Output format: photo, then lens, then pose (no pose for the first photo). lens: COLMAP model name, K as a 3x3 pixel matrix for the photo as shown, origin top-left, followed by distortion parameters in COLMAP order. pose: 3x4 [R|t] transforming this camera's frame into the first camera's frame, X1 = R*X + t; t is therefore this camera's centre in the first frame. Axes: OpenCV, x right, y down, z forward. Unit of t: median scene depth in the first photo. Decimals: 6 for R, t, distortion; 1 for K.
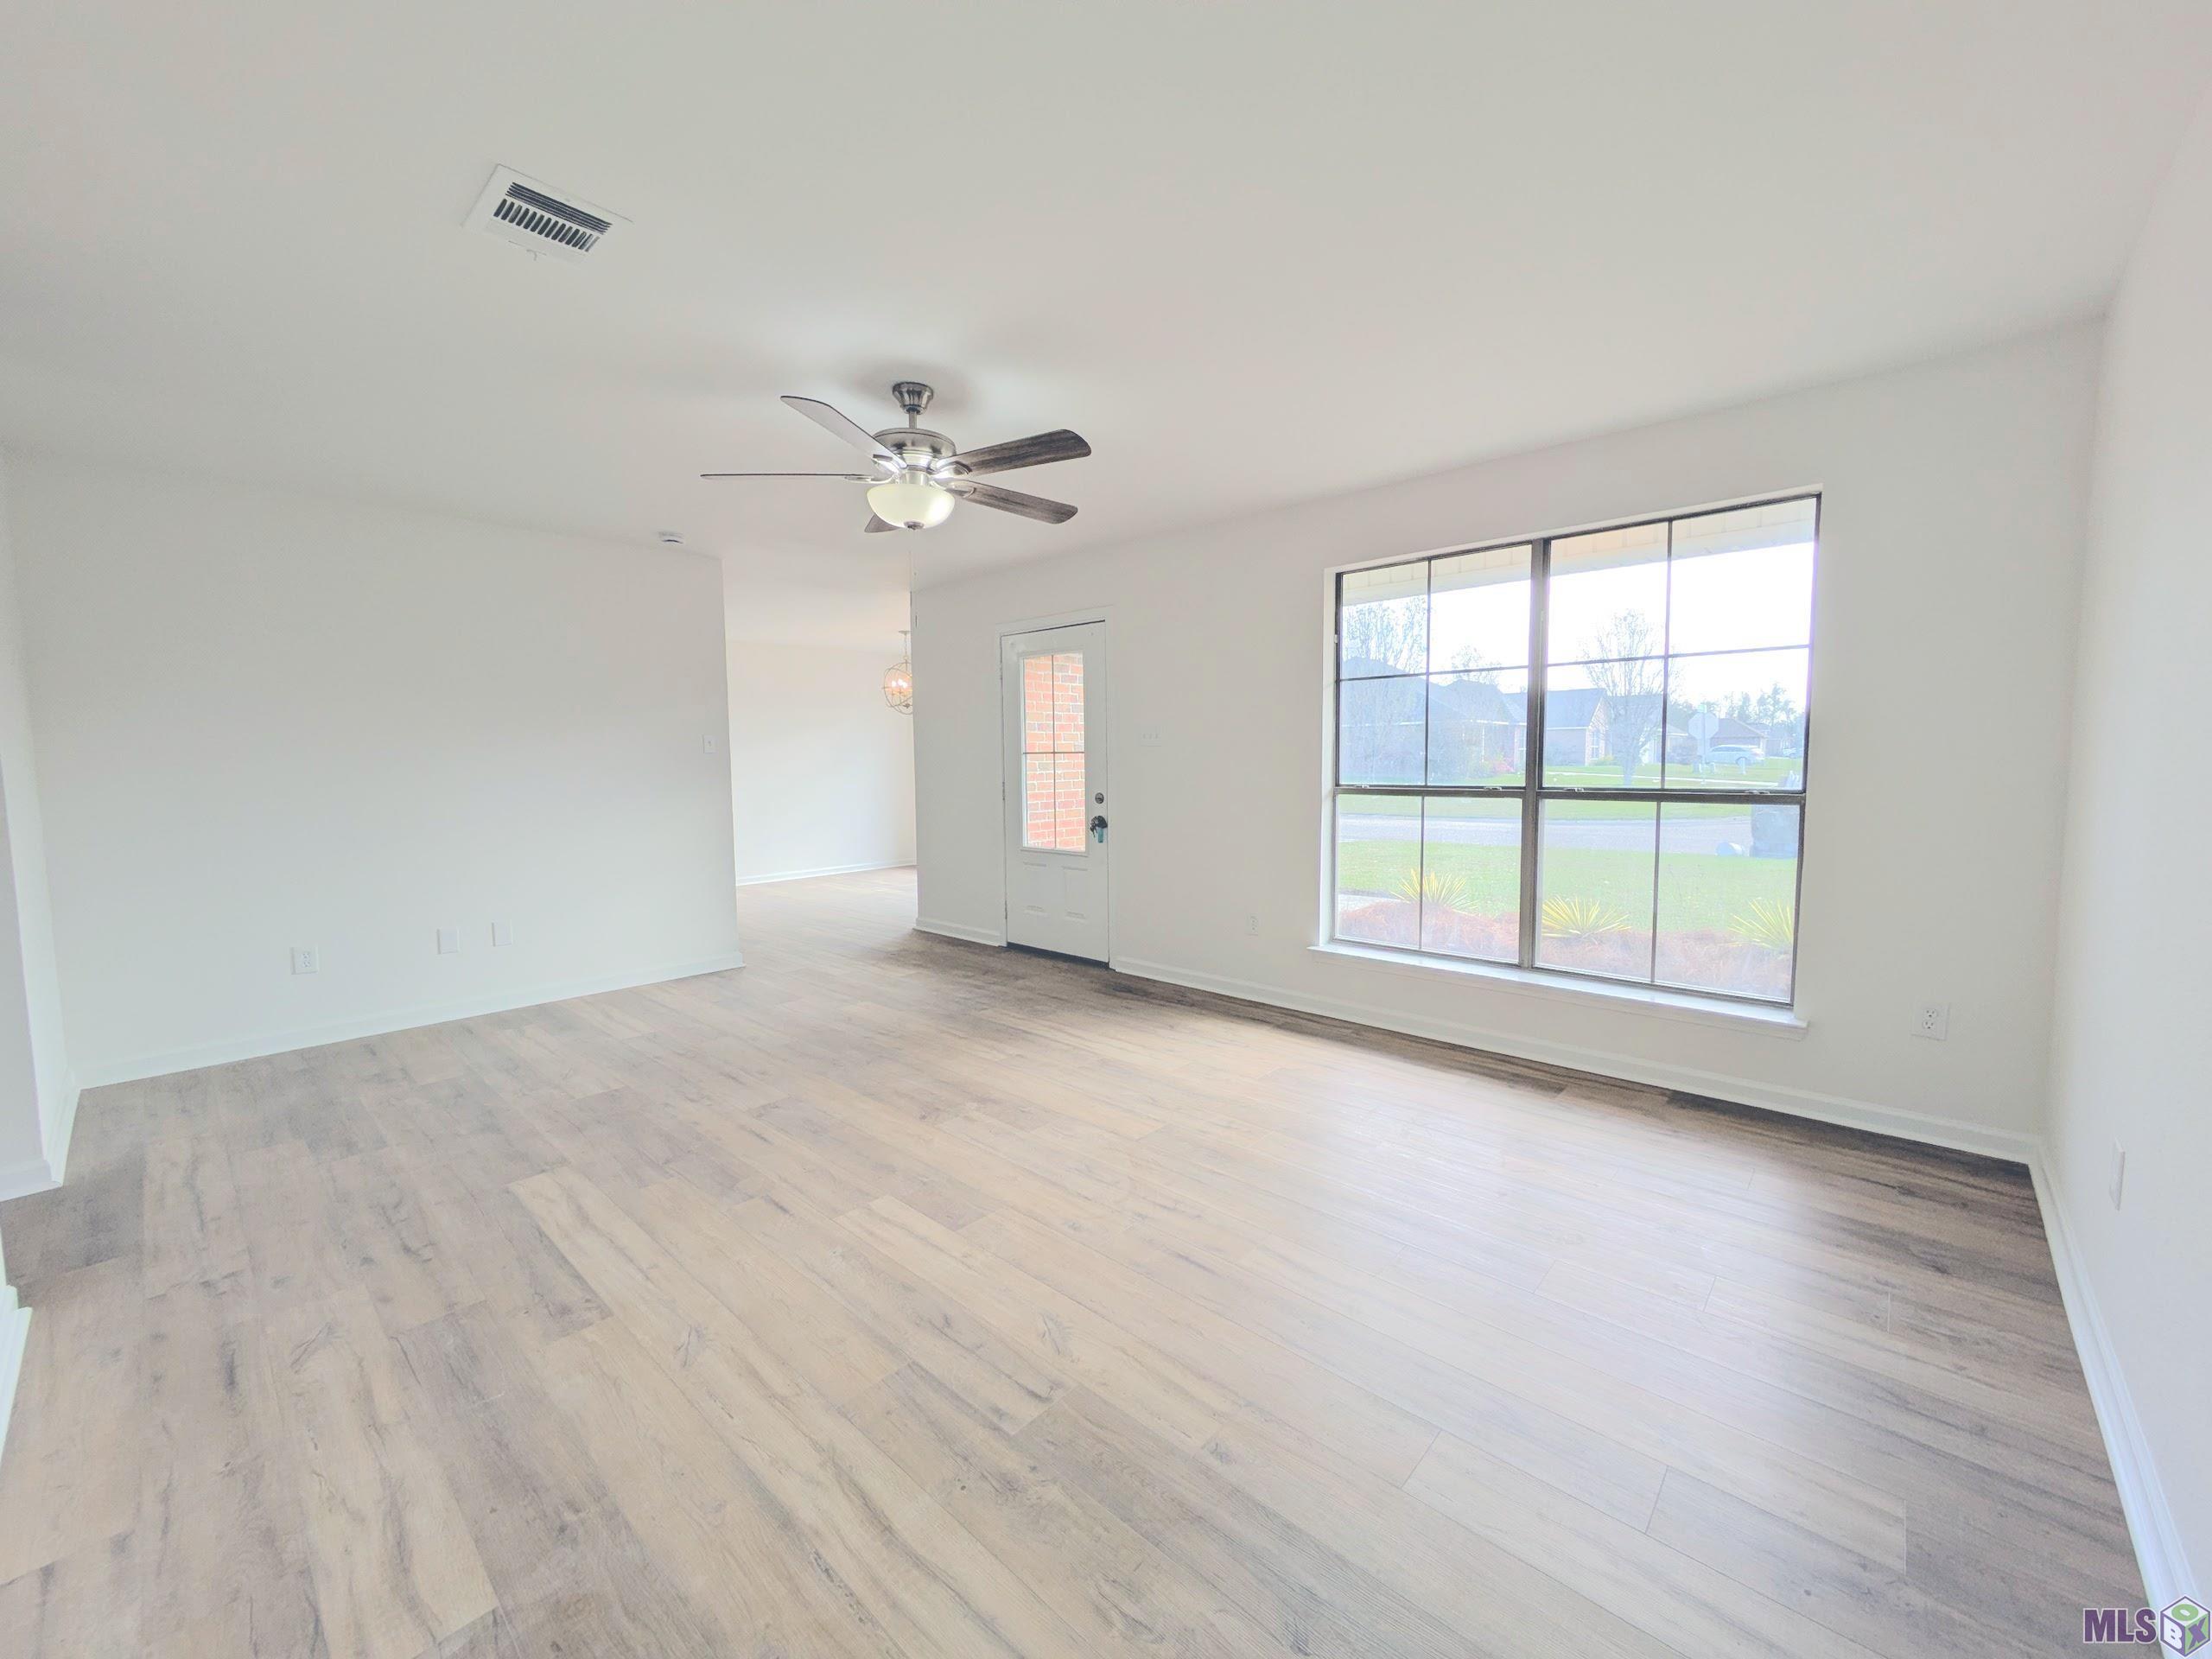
lens RADIAL K [[876.2, 0, 1097.6], [0, 876.2, 822.2], [0, 0, 1]] dist [-0.000944, -0.000117]
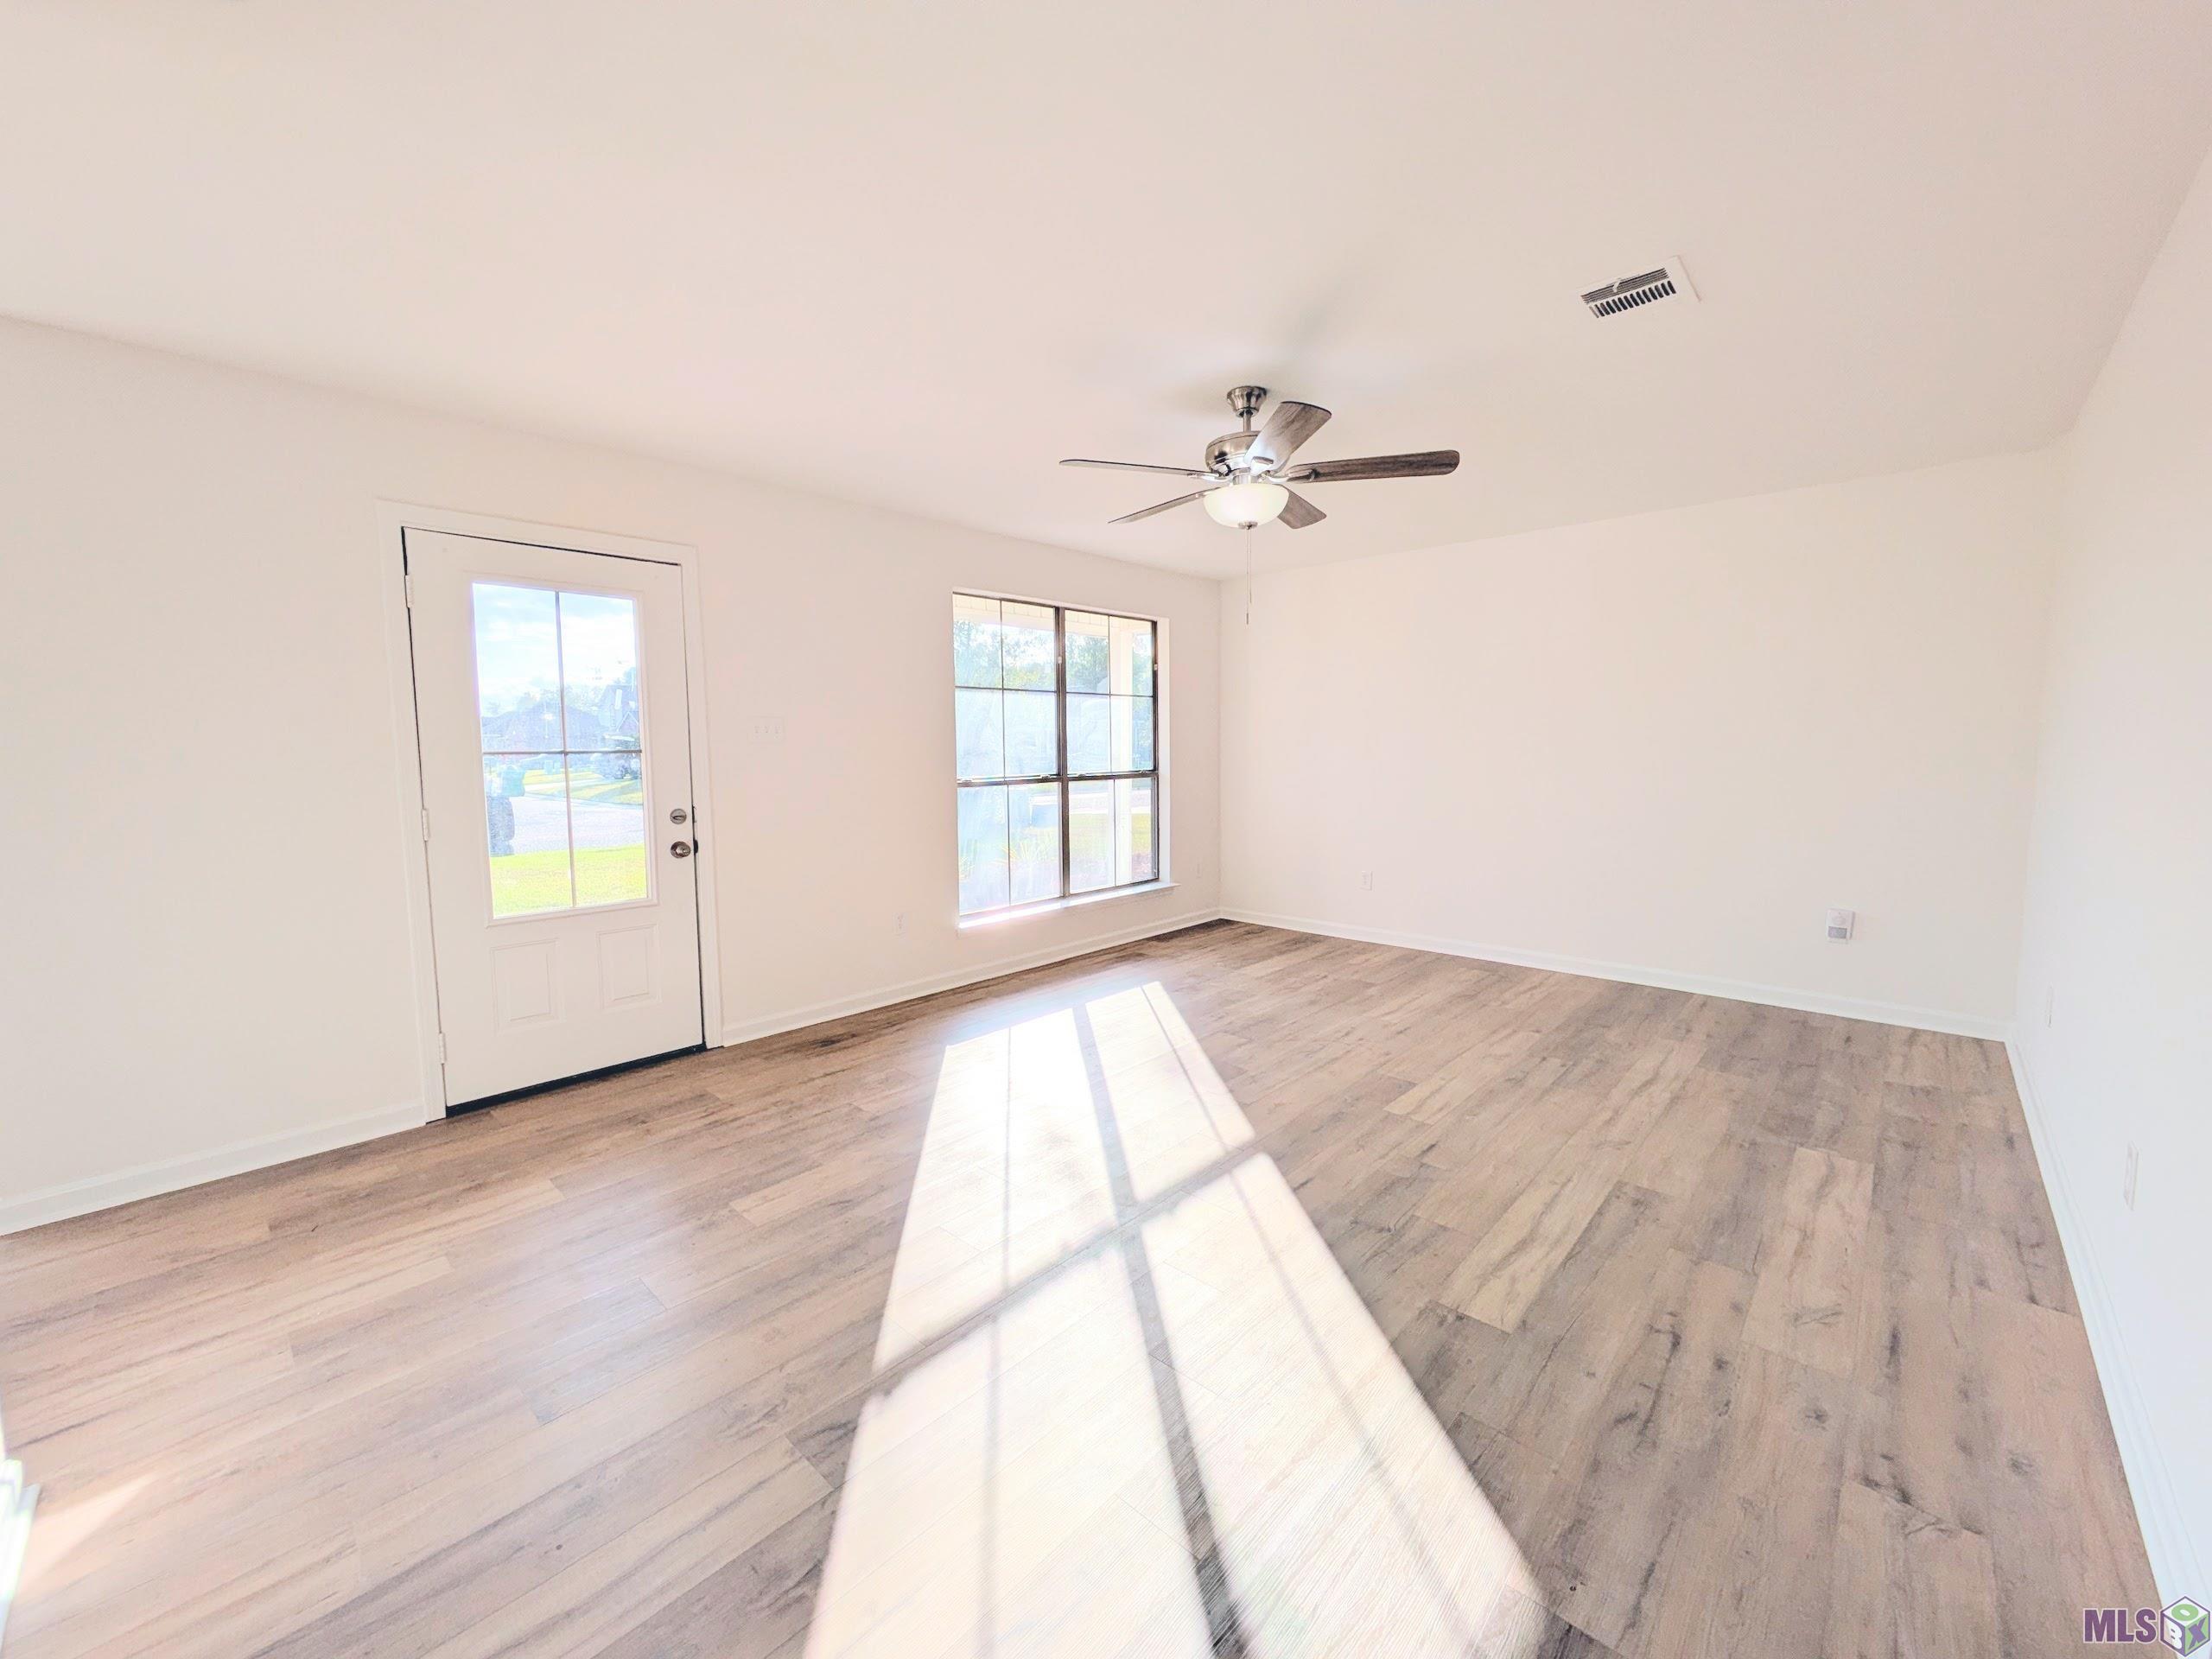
lens RADIAL K [[876.2, 0, 1097.6], [0, 876.2, 822.2], [0, 0, 1]] dist [-0.000944, -0.000117]
pose [[0.004212, -0.074565, 0.997207, -1.612039], [0.083857, 0.993730, 0.073951, -0.107143], [-0.996469, 0.083311, 0.010438, 1.527435]]
